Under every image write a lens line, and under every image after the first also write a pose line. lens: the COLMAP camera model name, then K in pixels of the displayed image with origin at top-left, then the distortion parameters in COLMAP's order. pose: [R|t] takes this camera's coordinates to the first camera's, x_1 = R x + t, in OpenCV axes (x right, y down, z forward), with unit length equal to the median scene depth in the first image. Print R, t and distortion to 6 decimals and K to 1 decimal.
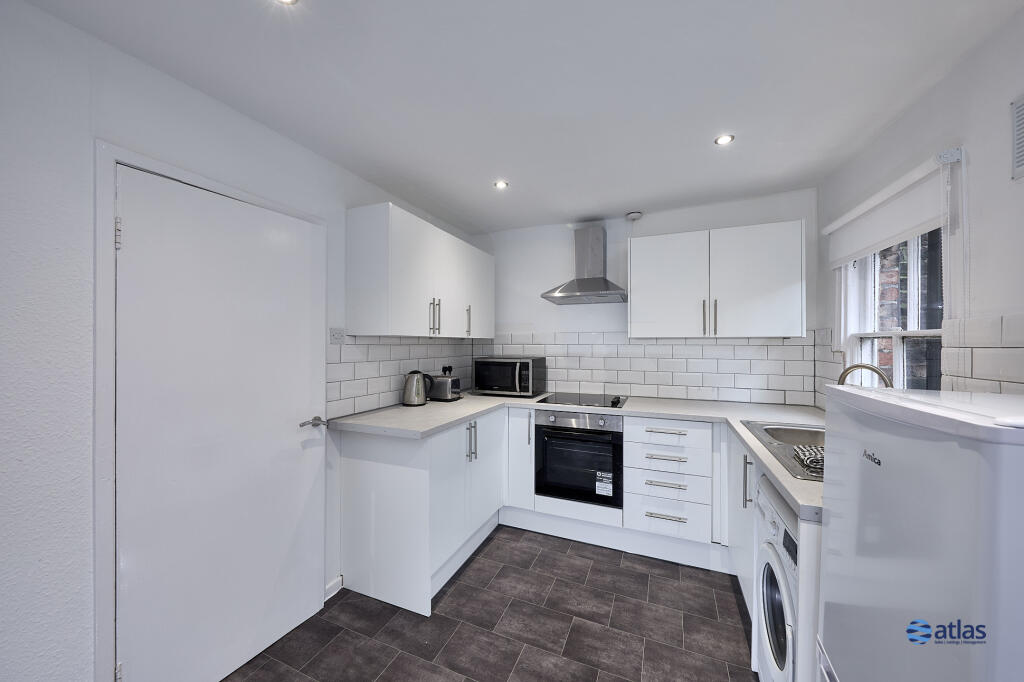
lens RADIAL K [[367.3, 0, 512.0], [0, 367.3, 341.0], [0, 0, 1]] dist [-0.000109, -0.000078]
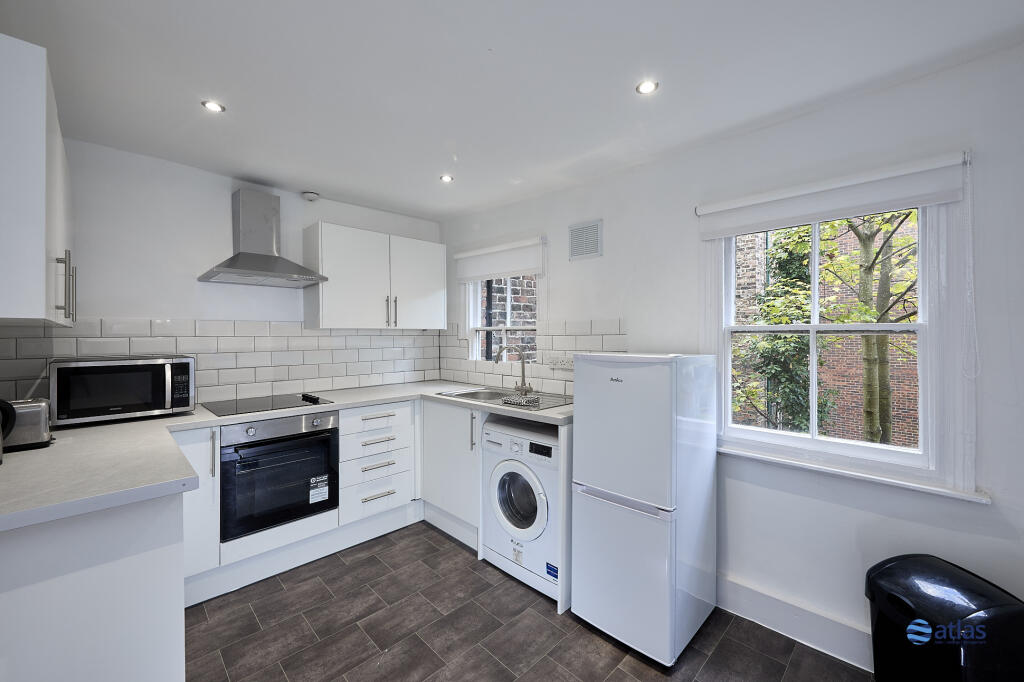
lens RADIAL K [[405.1, 0, 509.1], [0, 405.1, 334.4], [0, 0, 1]] dist [0.000068, -0.000029]
pose [[0.381282, -0.001114, 0.924458, -0.513380], [0.000407, 0.999999, 0.001037, 0.005556], [-0.924459, -0.000019, 0.381282, 0.189888]]
